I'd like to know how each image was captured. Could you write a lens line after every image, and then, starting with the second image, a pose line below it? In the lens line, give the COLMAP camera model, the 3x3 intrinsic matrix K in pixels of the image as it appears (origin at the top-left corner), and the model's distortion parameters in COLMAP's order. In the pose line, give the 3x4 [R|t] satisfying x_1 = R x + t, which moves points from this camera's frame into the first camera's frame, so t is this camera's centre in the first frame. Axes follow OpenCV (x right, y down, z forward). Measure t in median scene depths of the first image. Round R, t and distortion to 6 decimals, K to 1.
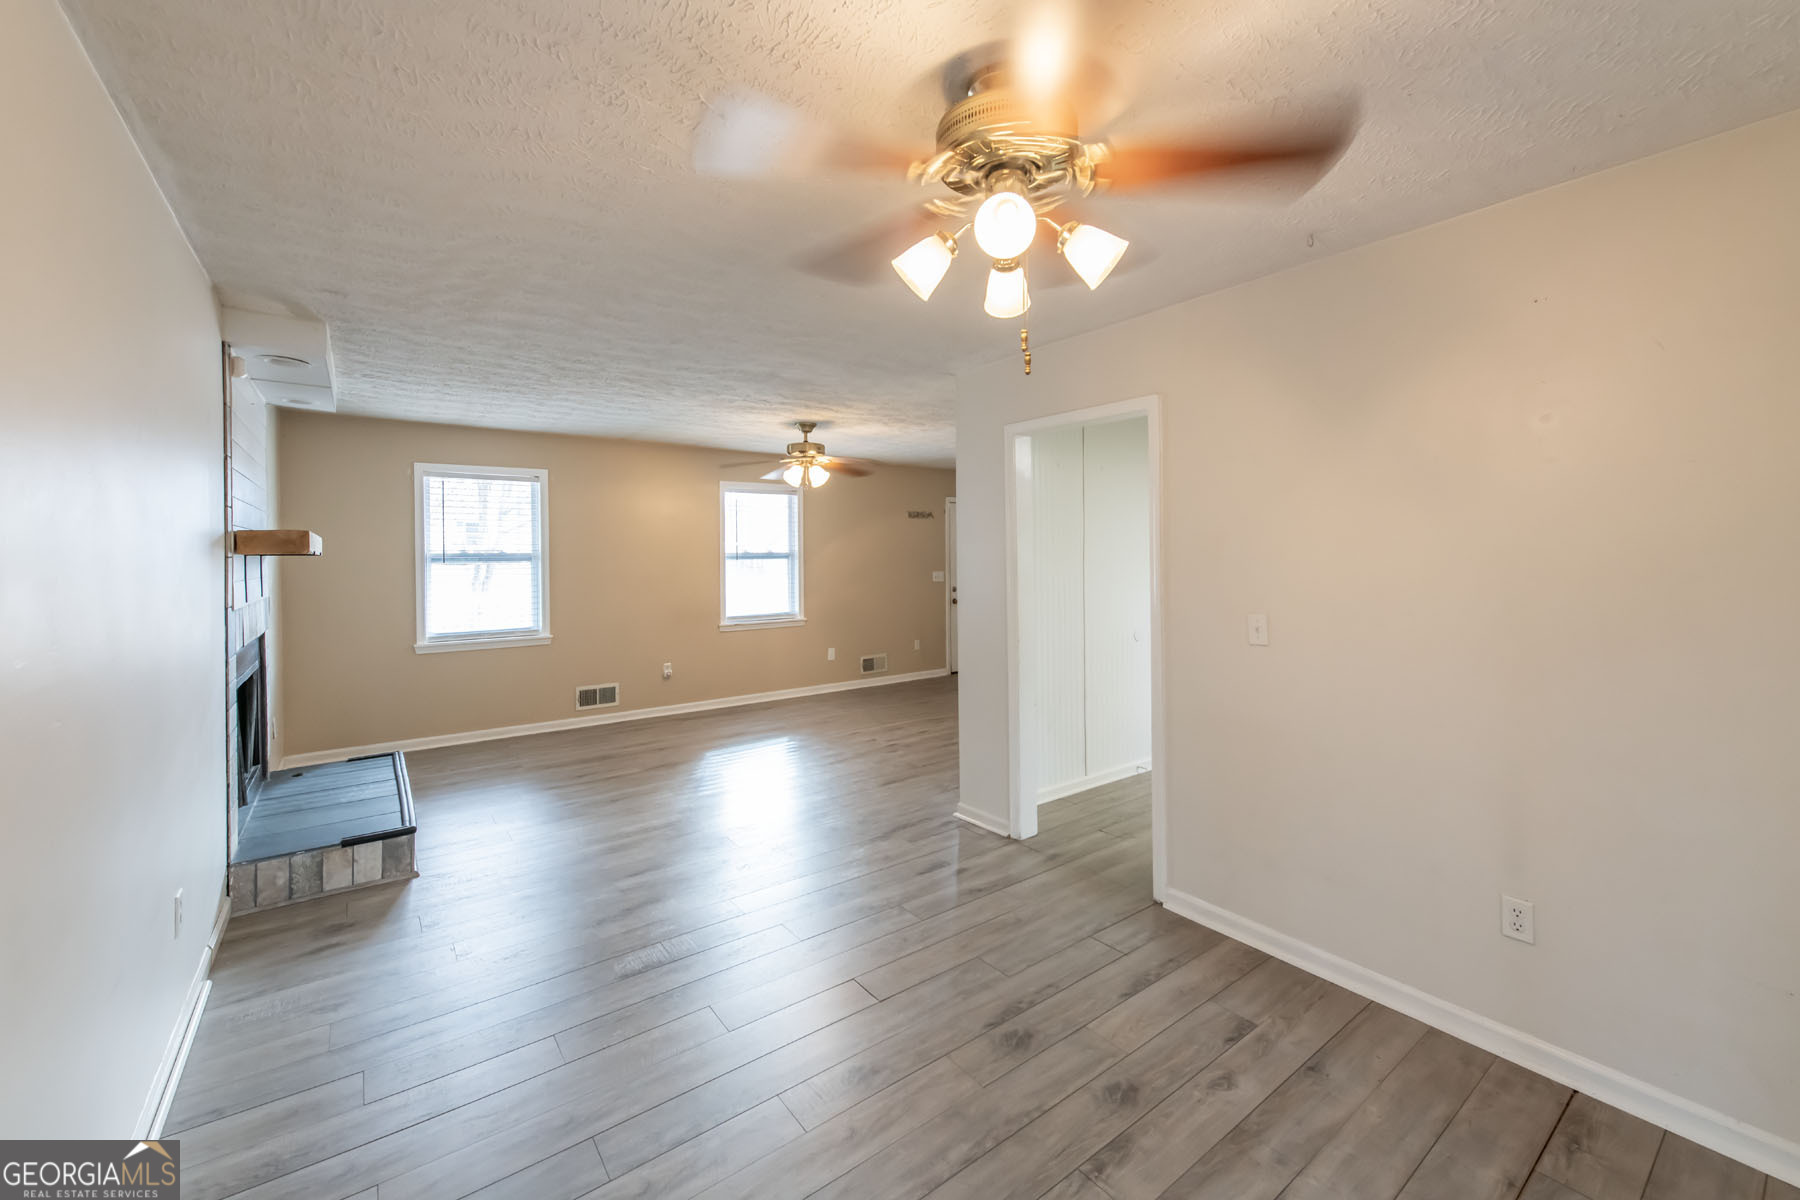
lens RADIAL K [[725.3, 0, 912.7], [0, 725.3, 557.6], [0, 0, 1]] dist [-0.003251, -0.000548]
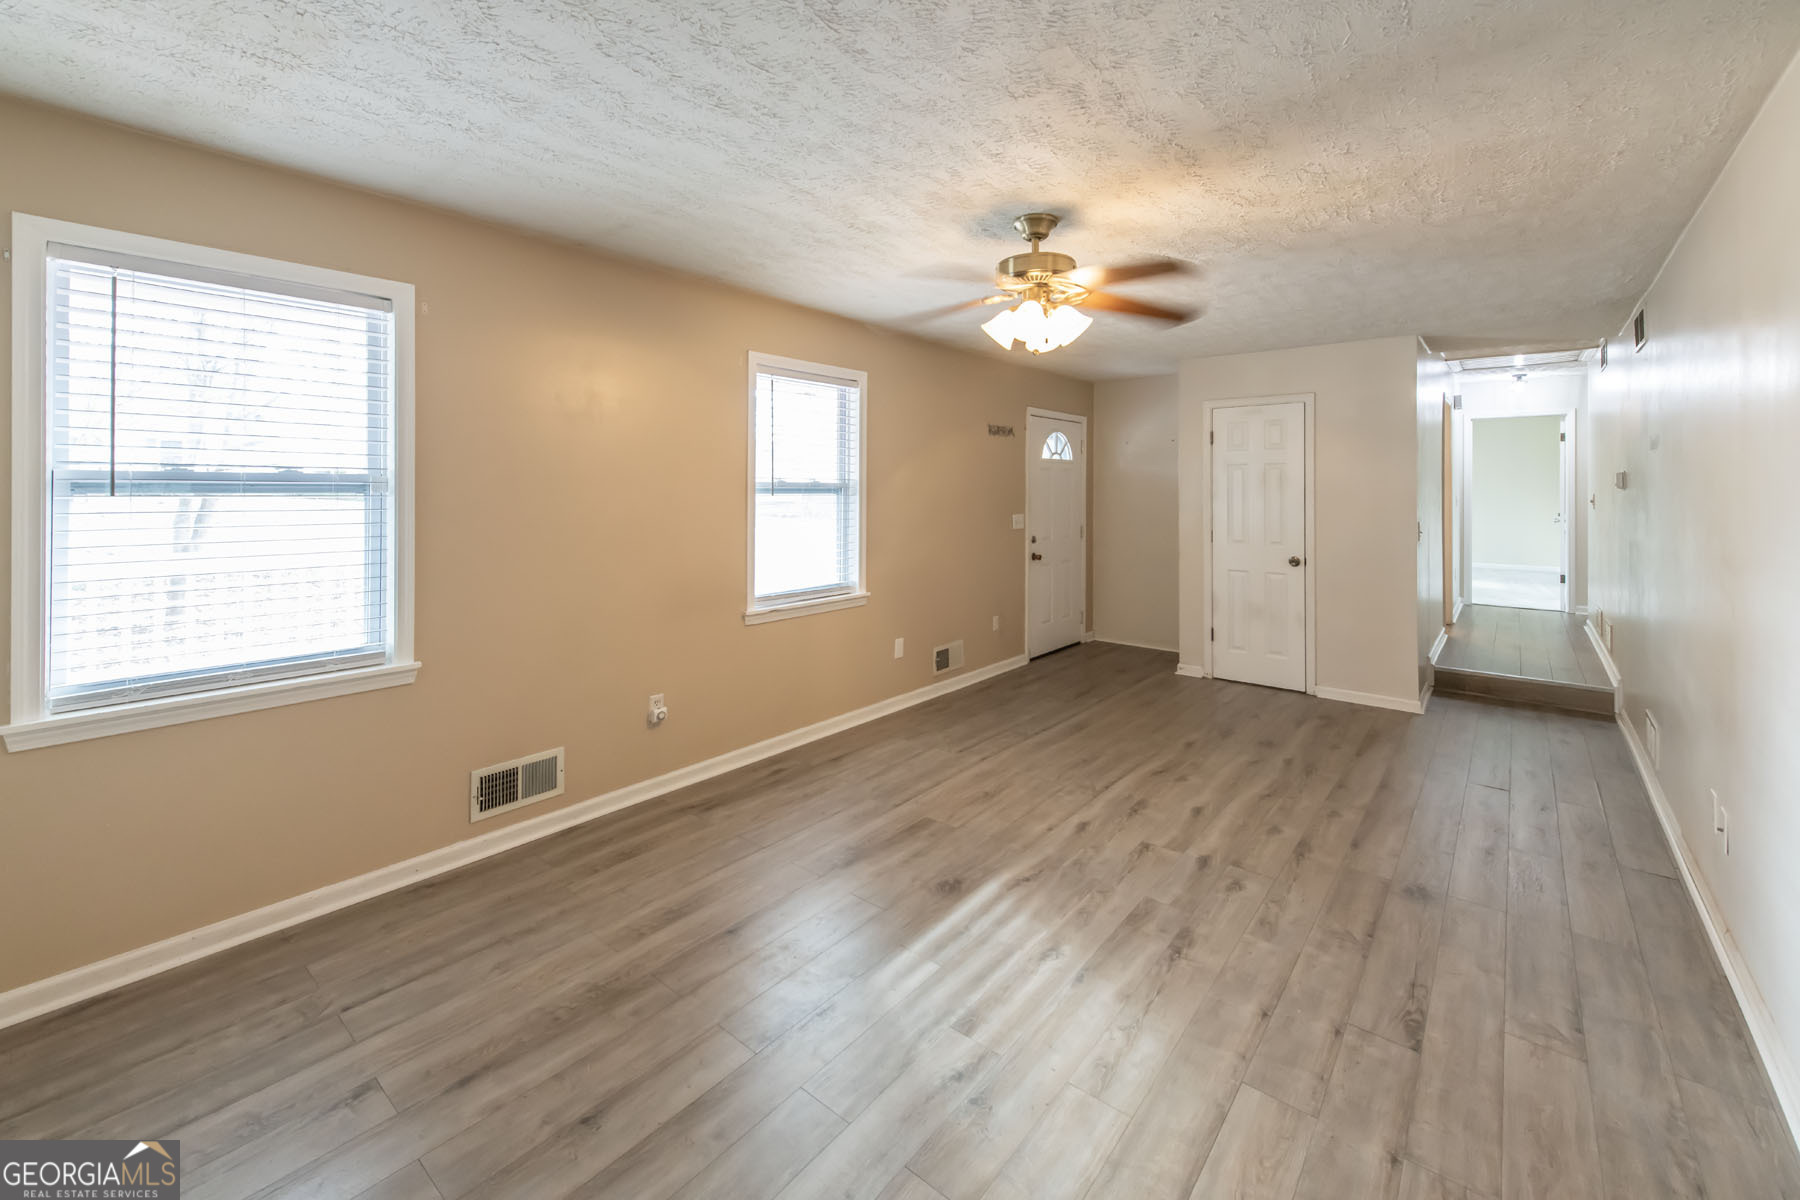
lens RADIAL K [[725.3, 0, 926.5], [0, 725.3, 488.5], [0, 0, 1]] dist [-0.003251, -0.000548]
pose [[0.966730, 0.010891, 0.255565, -0.286680], [-0.008672, 0.999914, -0.009807, 0.003038], [-0.255650, 0.007265, 0.966742, 0.454125]]
